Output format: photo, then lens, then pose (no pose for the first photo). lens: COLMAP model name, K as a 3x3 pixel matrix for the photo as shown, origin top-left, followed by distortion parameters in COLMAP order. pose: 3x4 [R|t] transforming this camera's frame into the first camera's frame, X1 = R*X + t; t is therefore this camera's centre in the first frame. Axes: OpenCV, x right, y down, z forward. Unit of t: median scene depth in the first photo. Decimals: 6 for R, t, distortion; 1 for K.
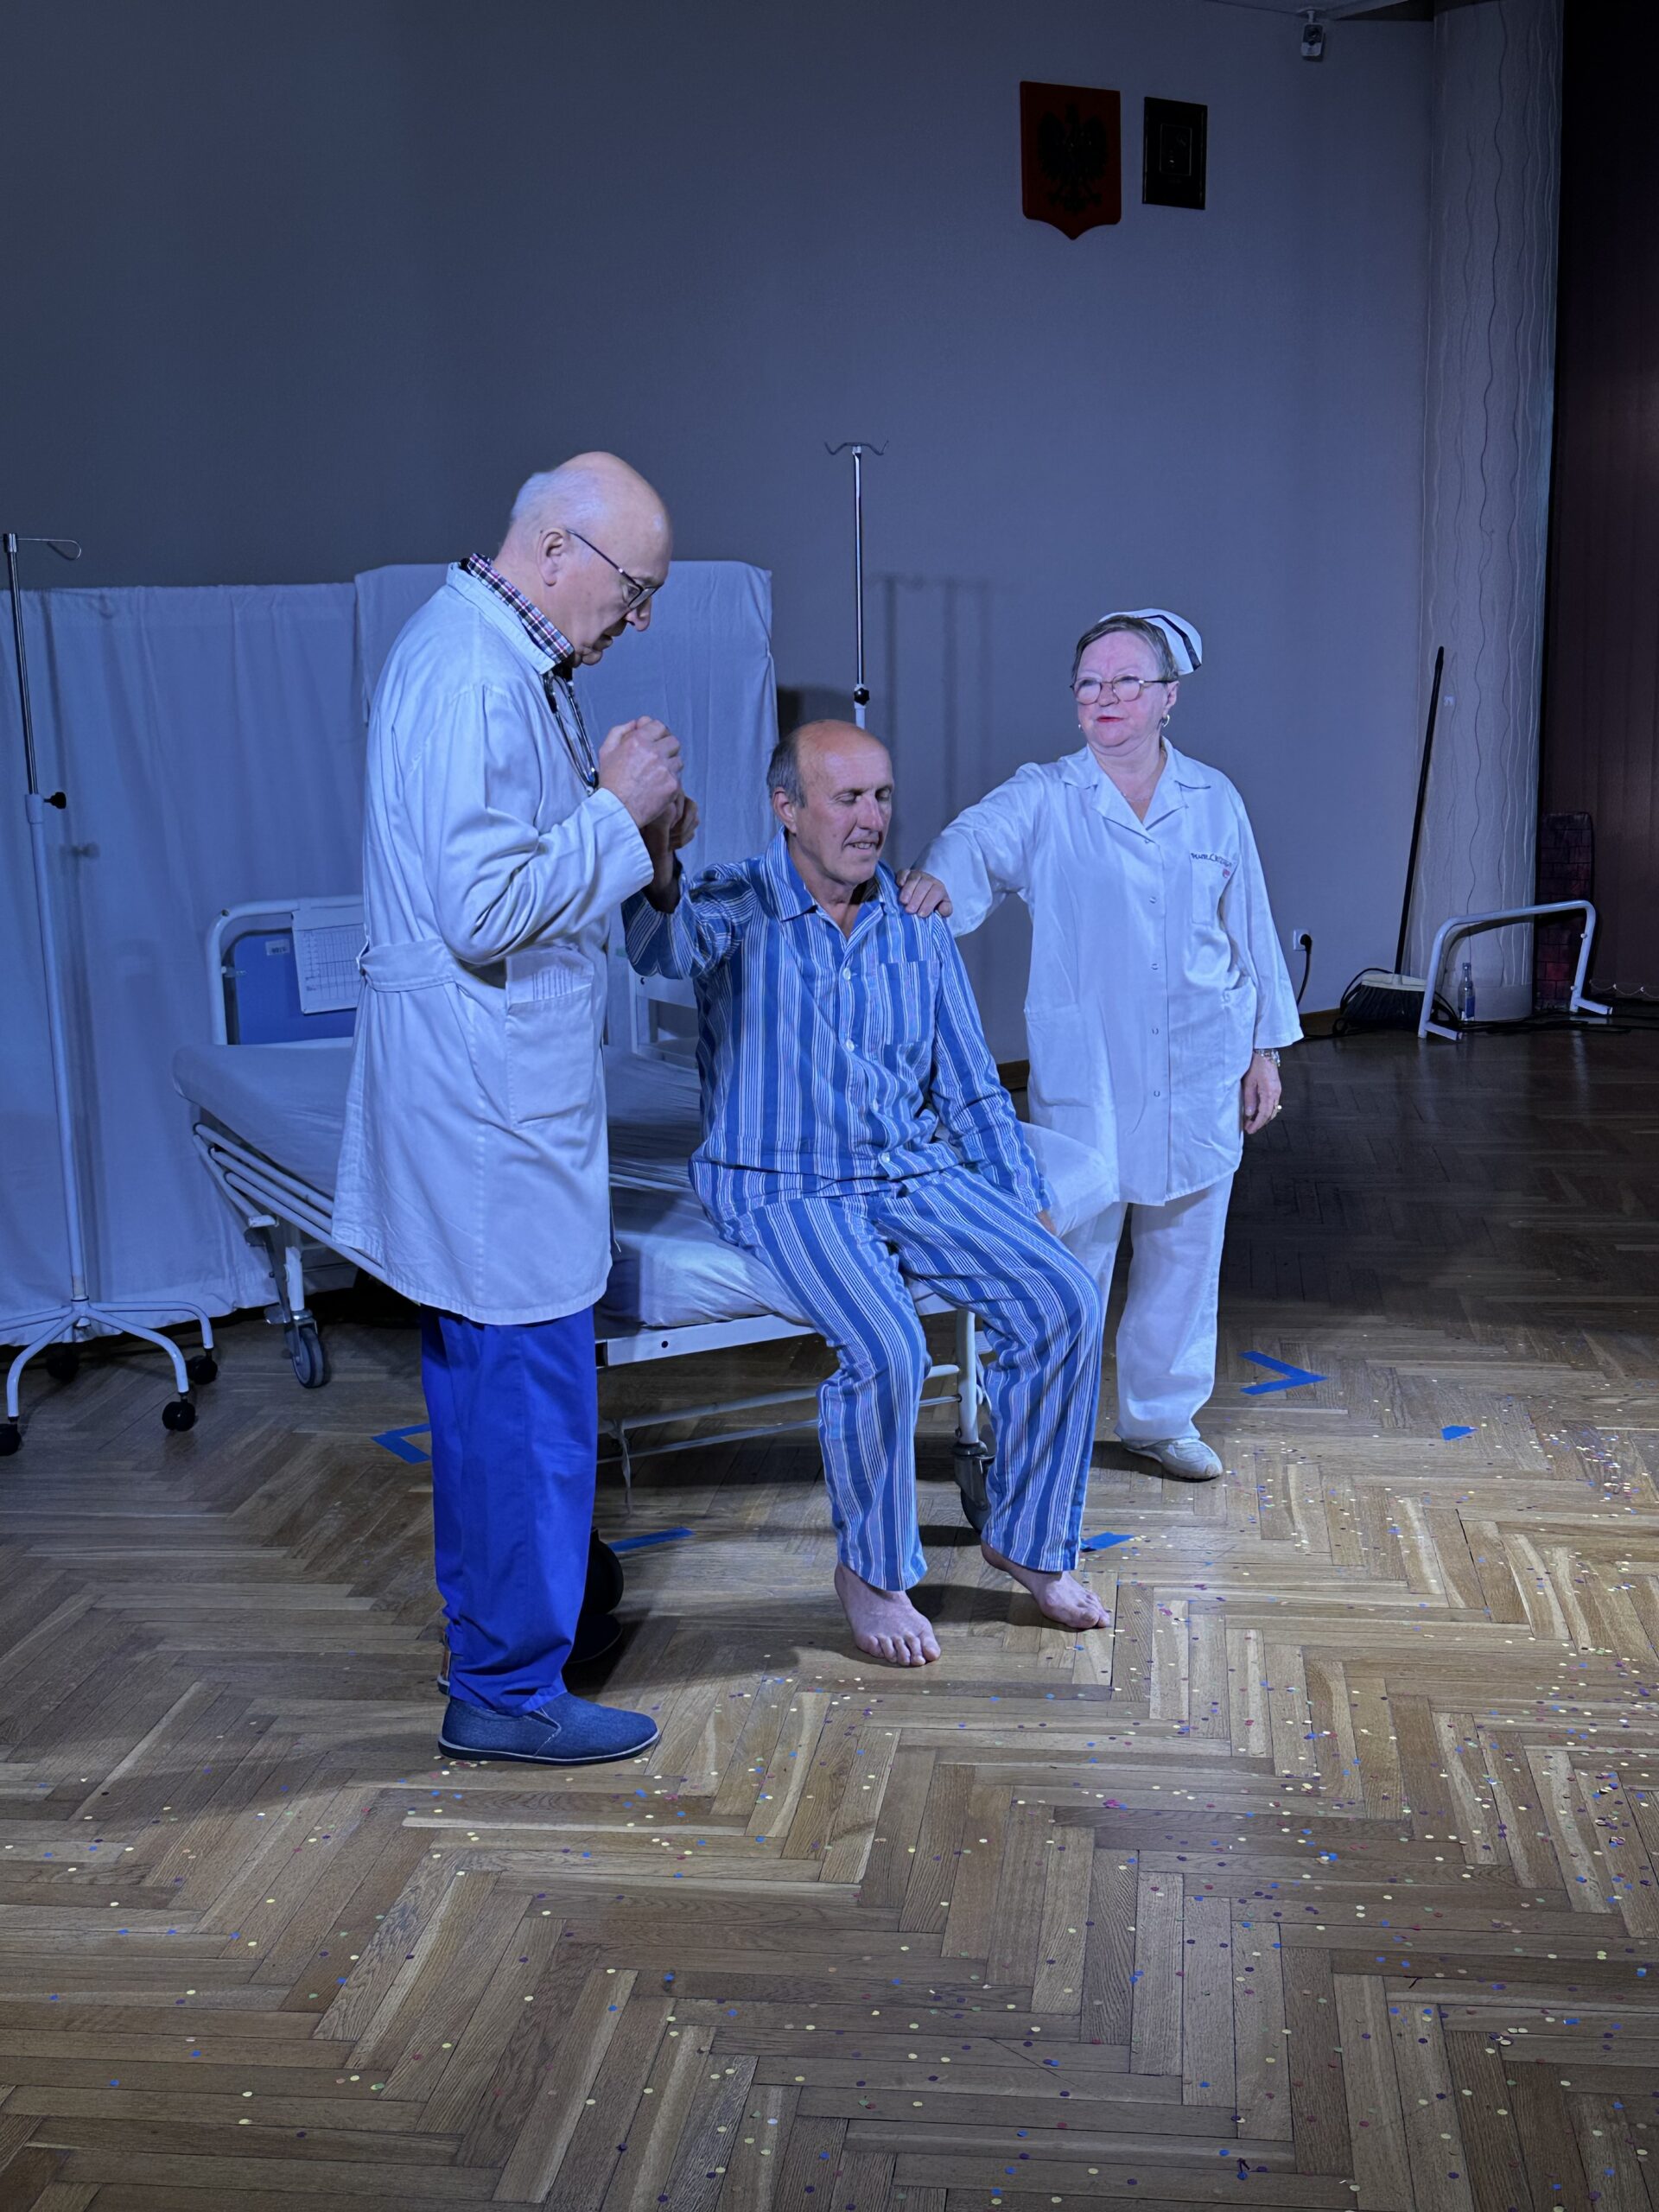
lens RADIAL K [[2657.9, 0, 840.0], [0, 2657.9, 1098.2], [0, 0, 1]] dist [0.044740, 0.000000]
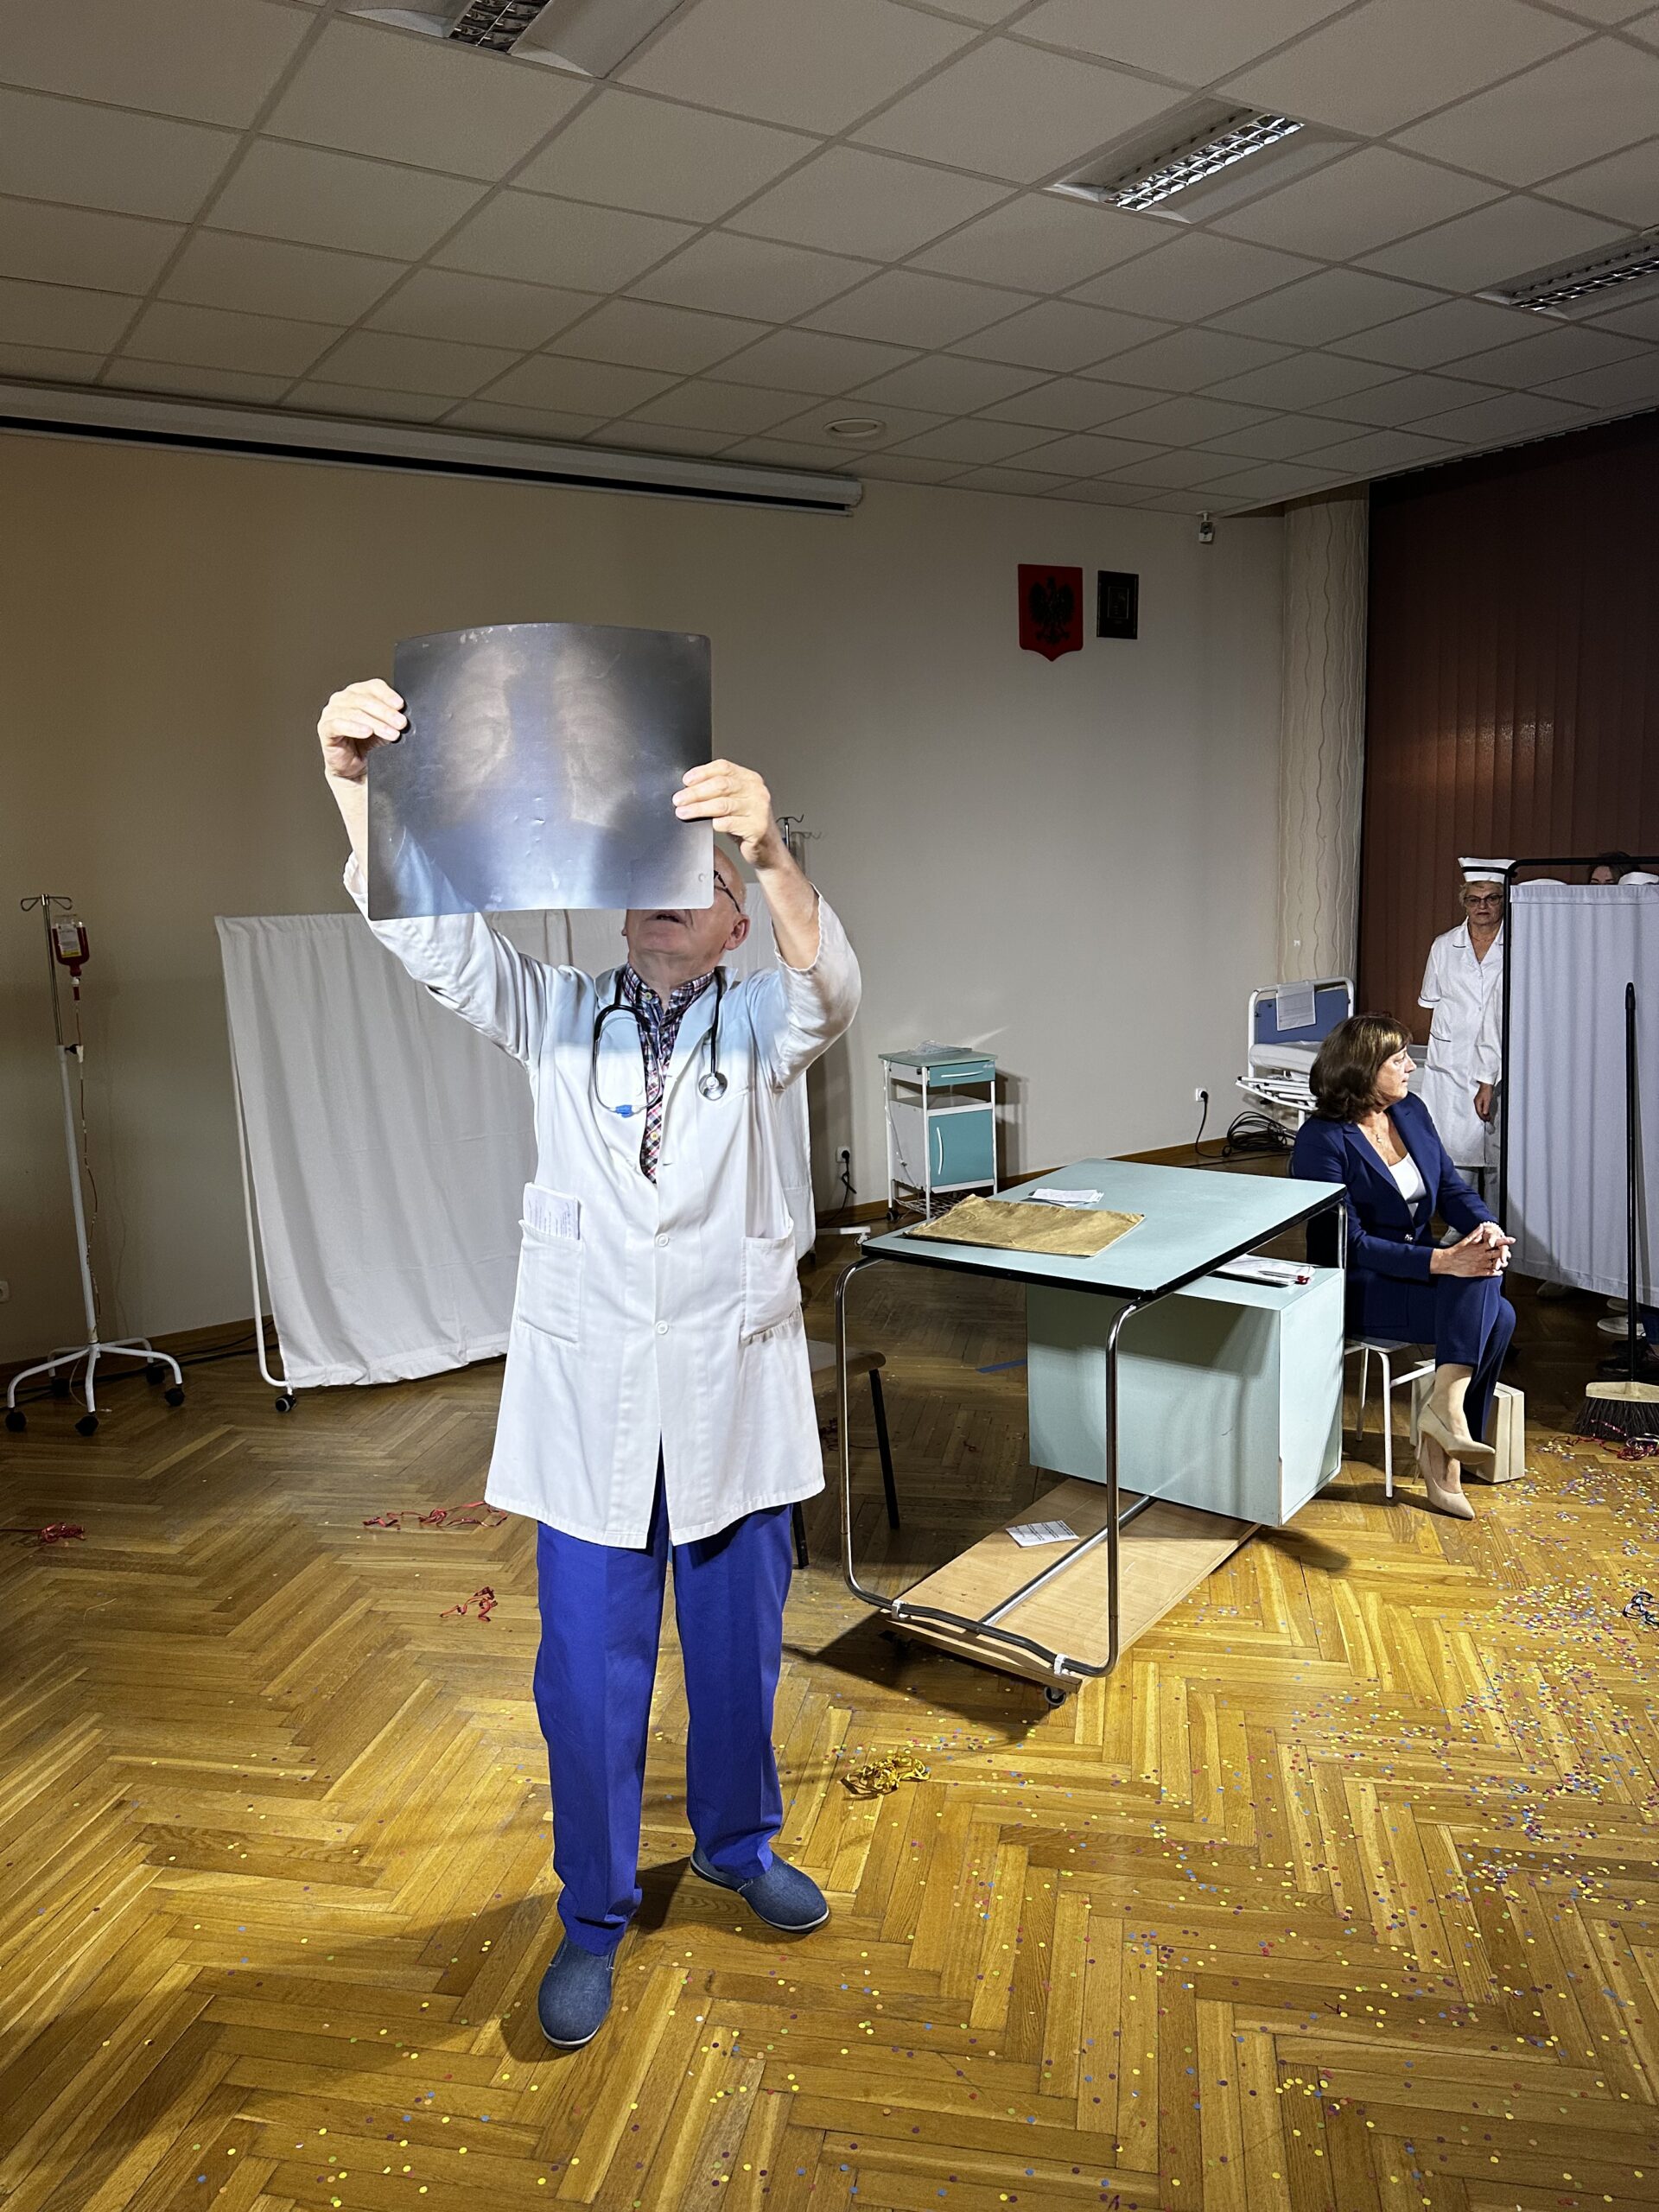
lens RADIAL K [[1571.7, 0, 812.8], [0, 1571.7, 1100.6], [0, 0, 1]] dist [0.027298, -0.038887]
pose [[0.996943, 0.001740, -0.078116, 0.044961], [-0.003538, 0.999732, -0.022887, -0.091907], [0.078055, 0.023093, 0.996682, 0.152929]]
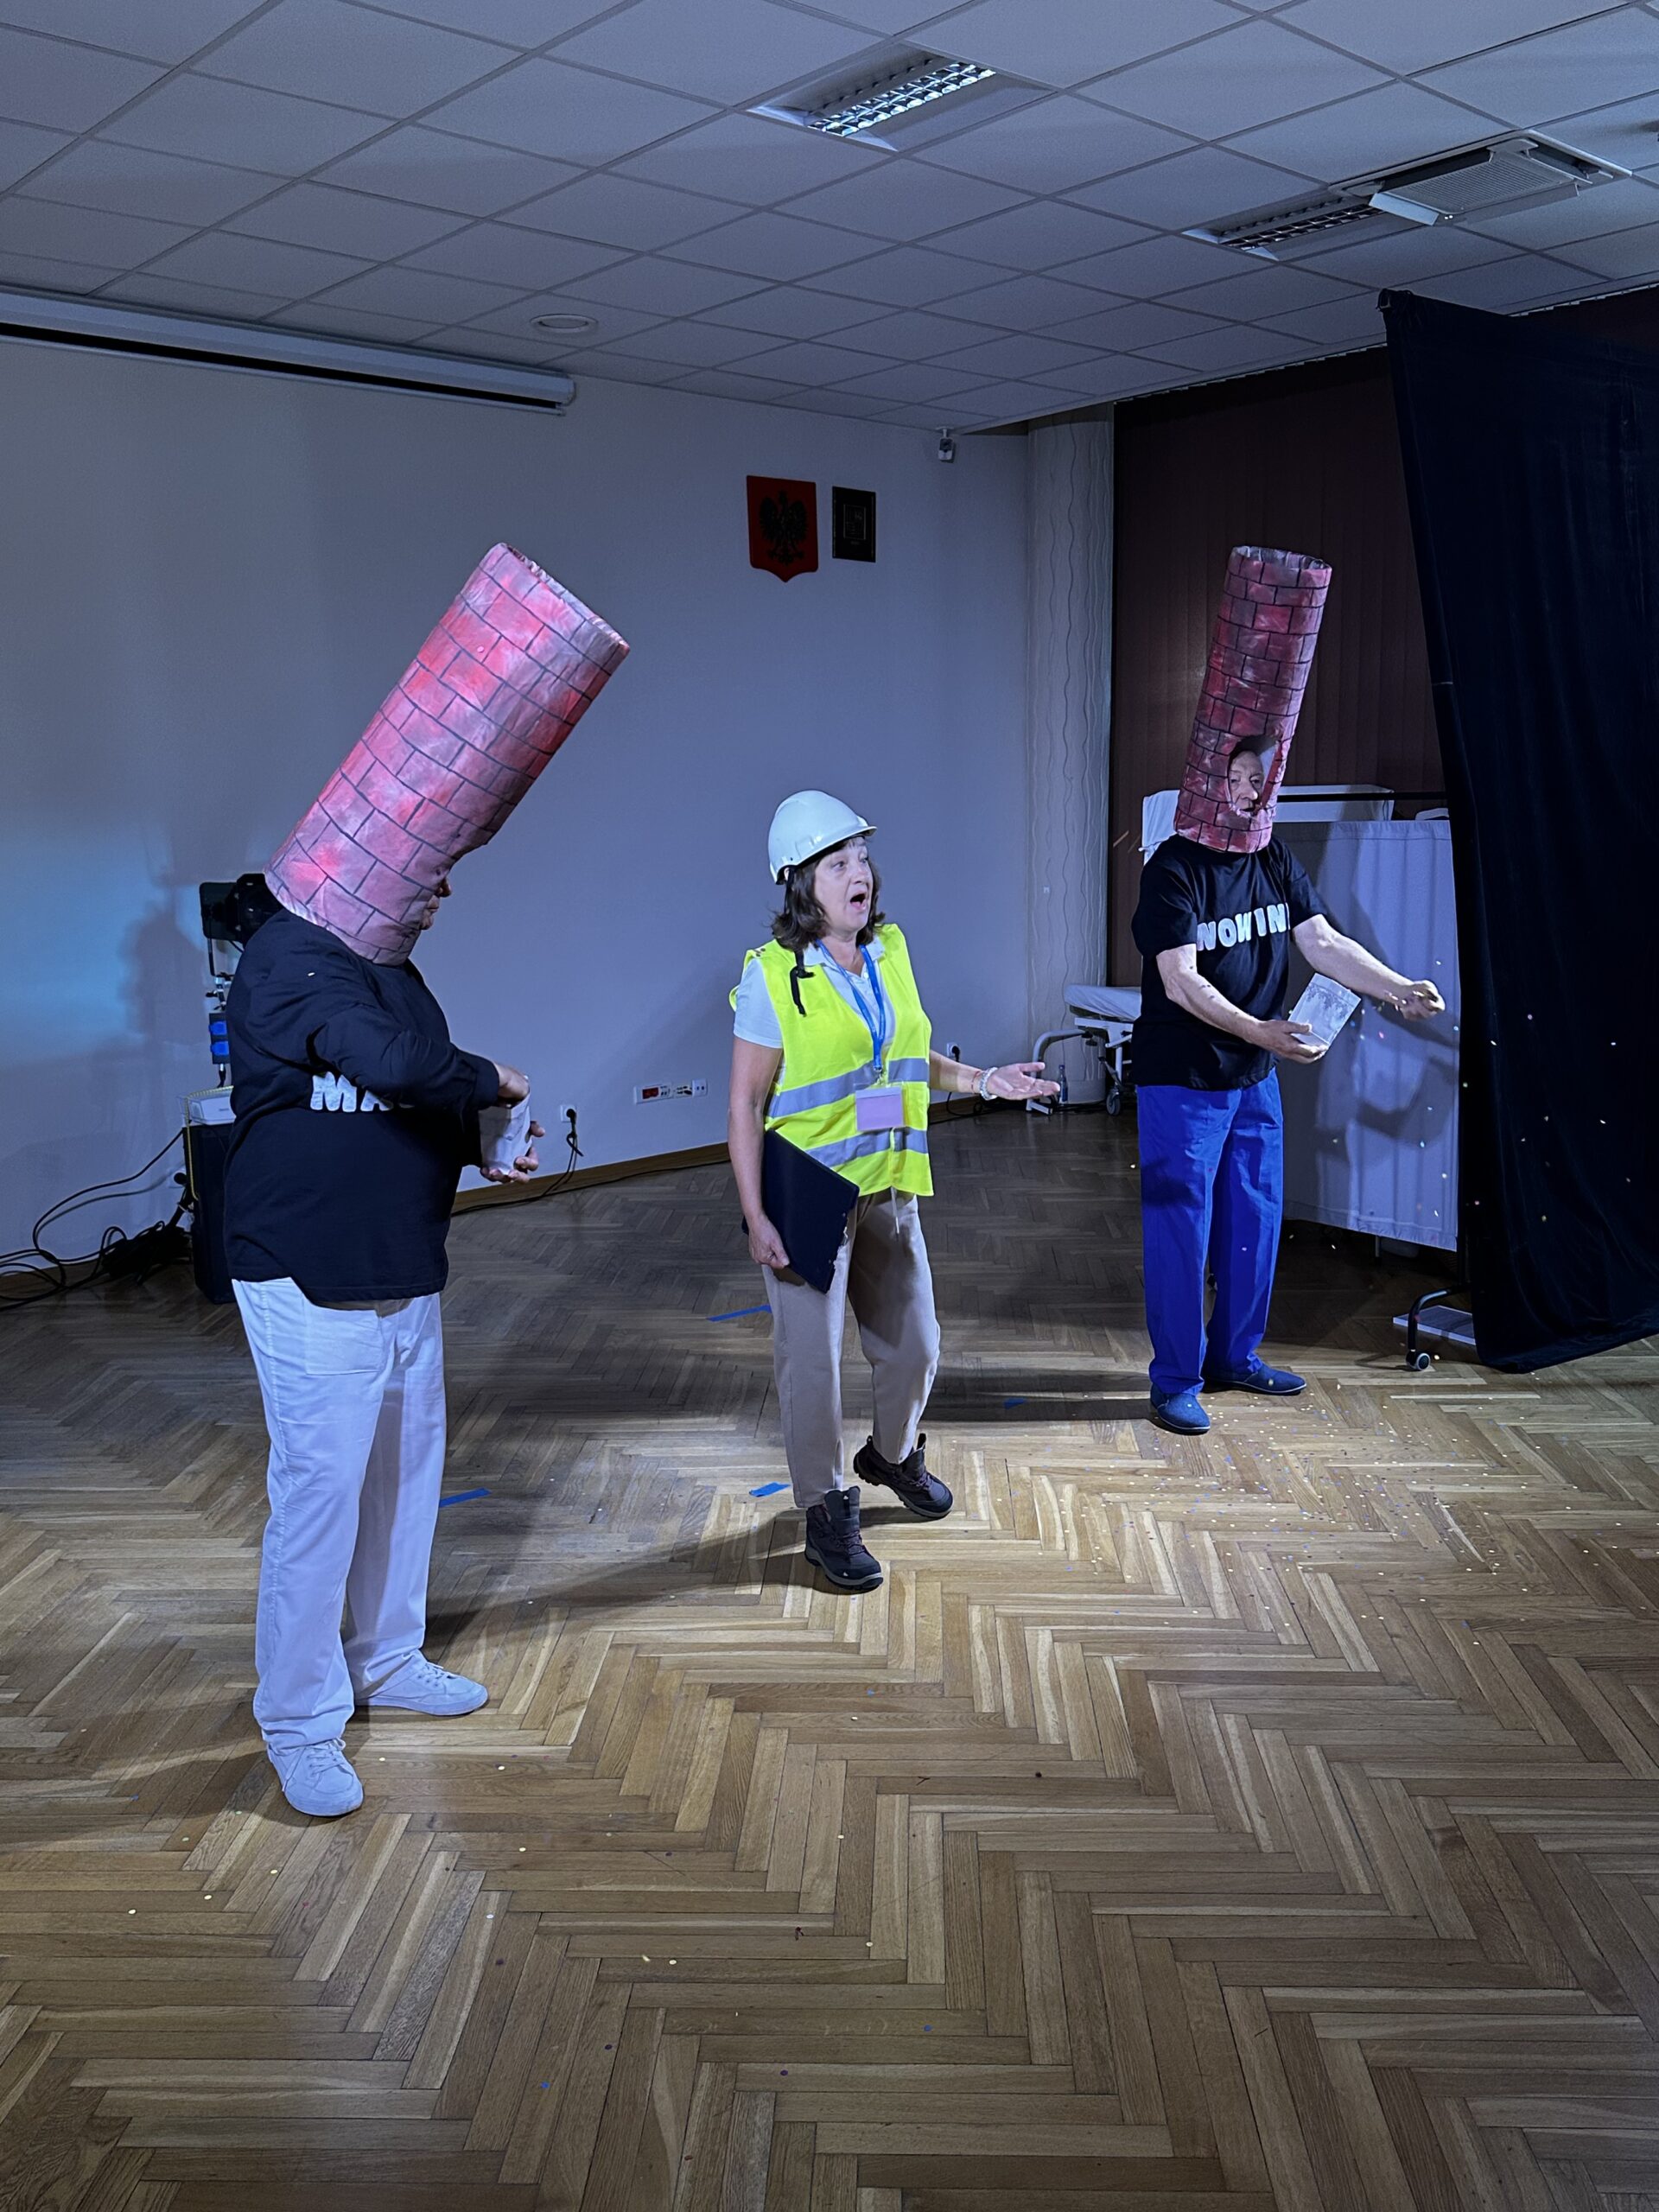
lens RADIAL K [[1850.6, 0, 842.2], [0, 1850.6, 1100.7], [0, 0, 1]] dist [0.063733, -0.101516]
pose [[0.996316, -0.009944, 0.085175, 0.066970], [0.011375, 0.999802, -0.016334, -0.041116], [-0.084996, 0.017242, 0.996232, -0.047755]]
